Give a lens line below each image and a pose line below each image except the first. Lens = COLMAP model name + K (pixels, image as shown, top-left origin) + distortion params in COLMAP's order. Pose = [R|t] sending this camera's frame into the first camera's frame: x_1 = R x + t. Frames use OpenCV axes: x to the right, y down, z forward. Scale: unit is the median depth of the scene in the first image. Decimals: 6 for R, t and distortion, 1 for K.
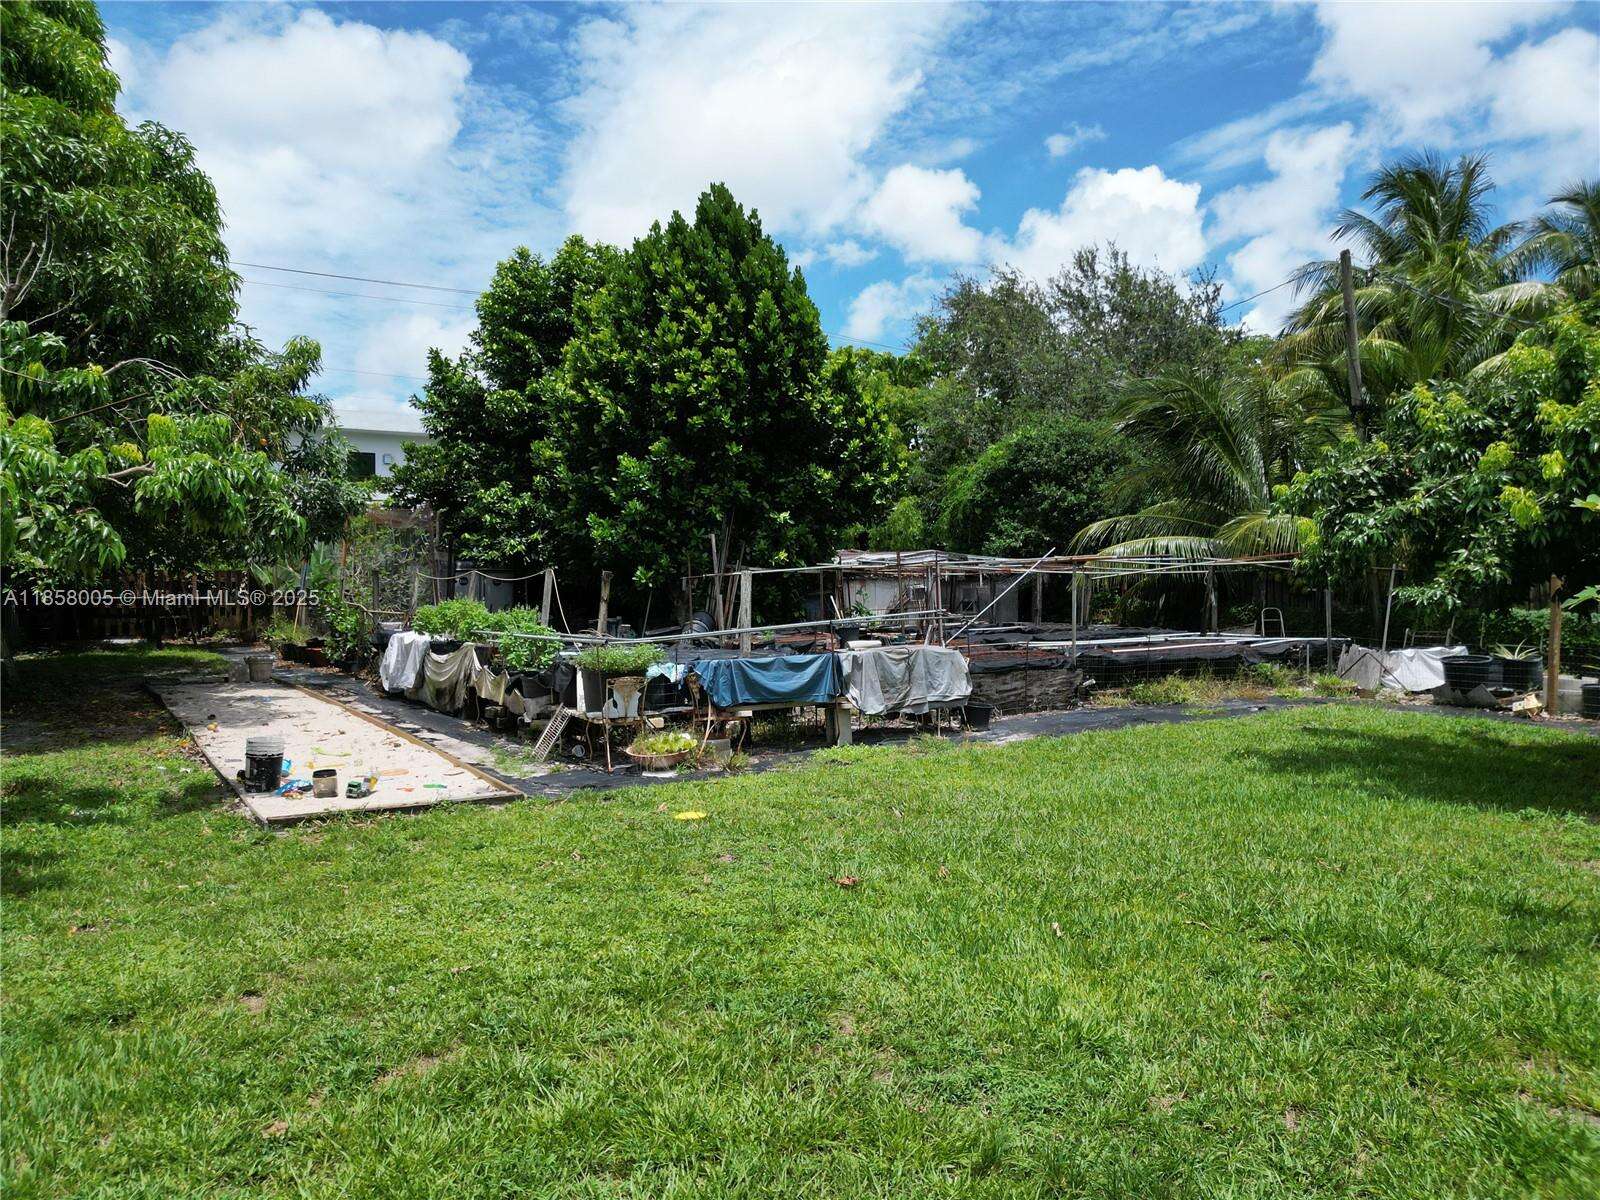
lens RADIAL K [[1047.8, 0, 794.3], [0, 1047.8, 569.5], [0, 0, 1]] dist [0.031595, -0.002344]
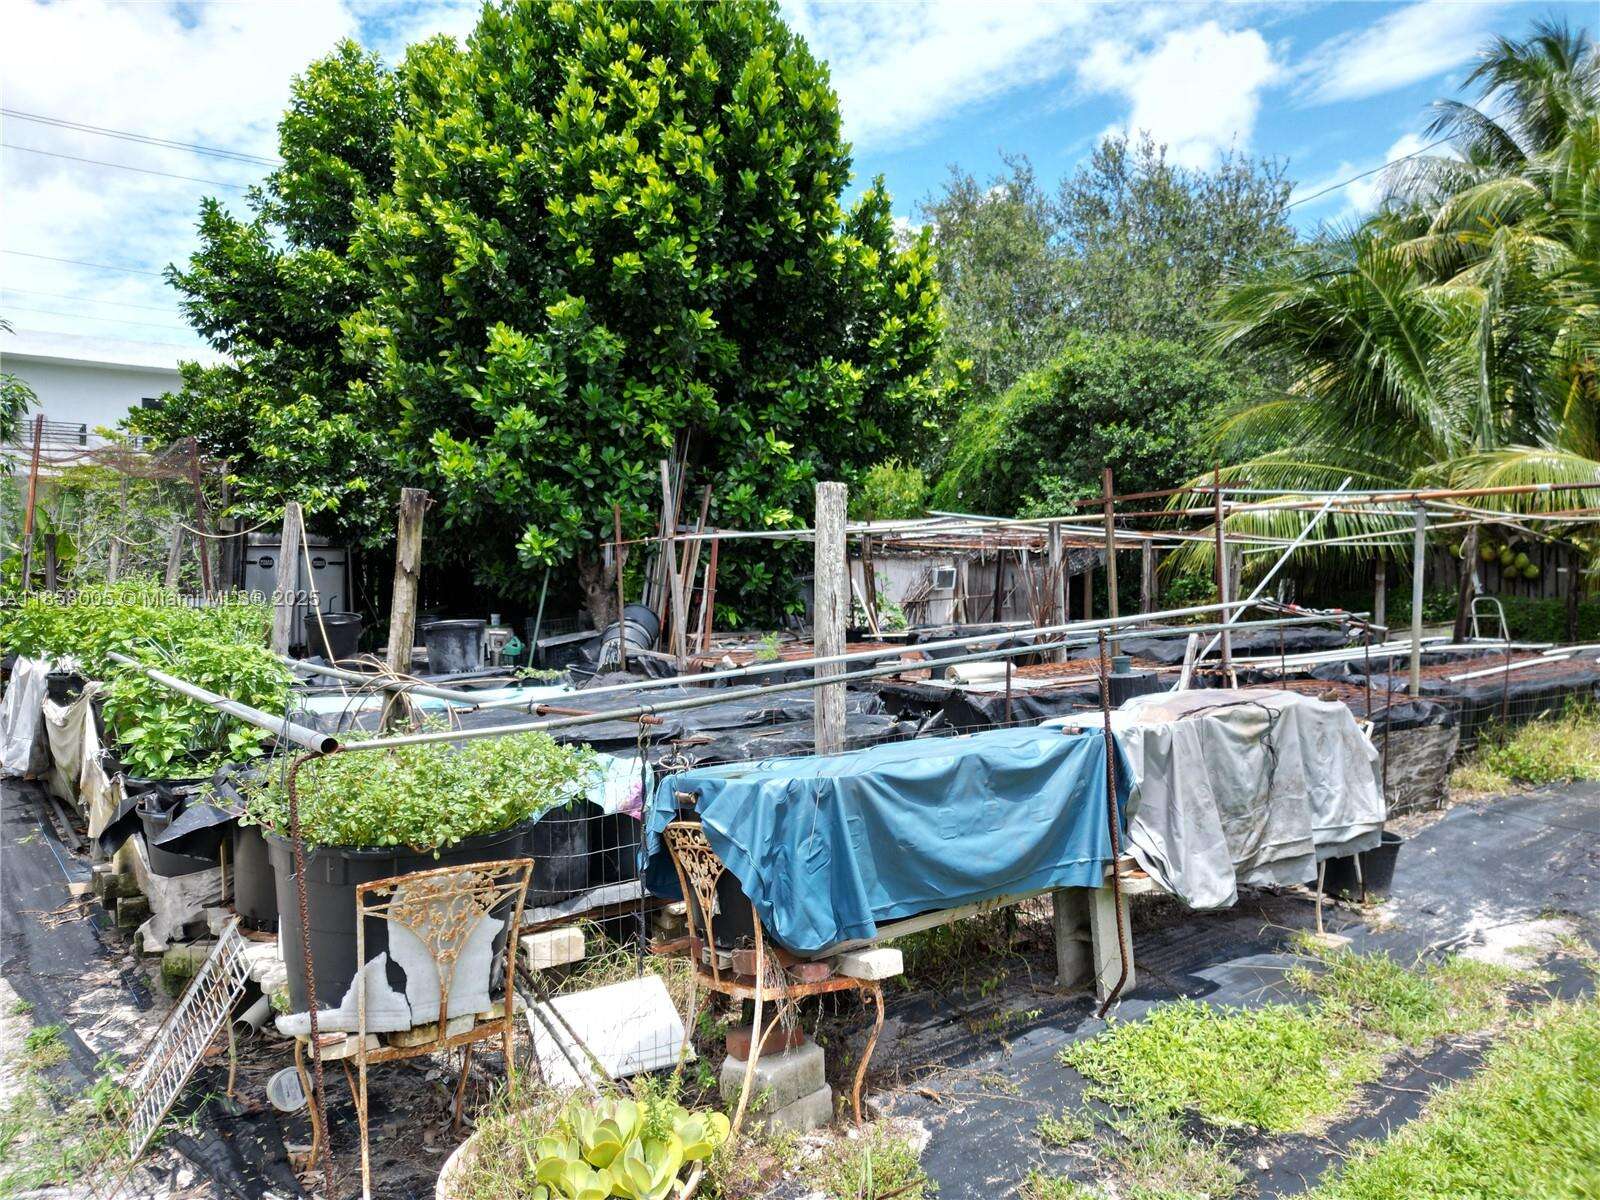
lens RADIAL K [[1047.8, 0, 794.3], [0, 1047.8, 569.5], [0, 0, 1]] dist [0.031595, -0.002344]
pose [[0.995670, 0.000834, 0.092956, -0.057032], [-0.001467, 0.999976, 0.006747, 0.016870], [-0.092948, -0.006854, 0.995647, 0.423422]]
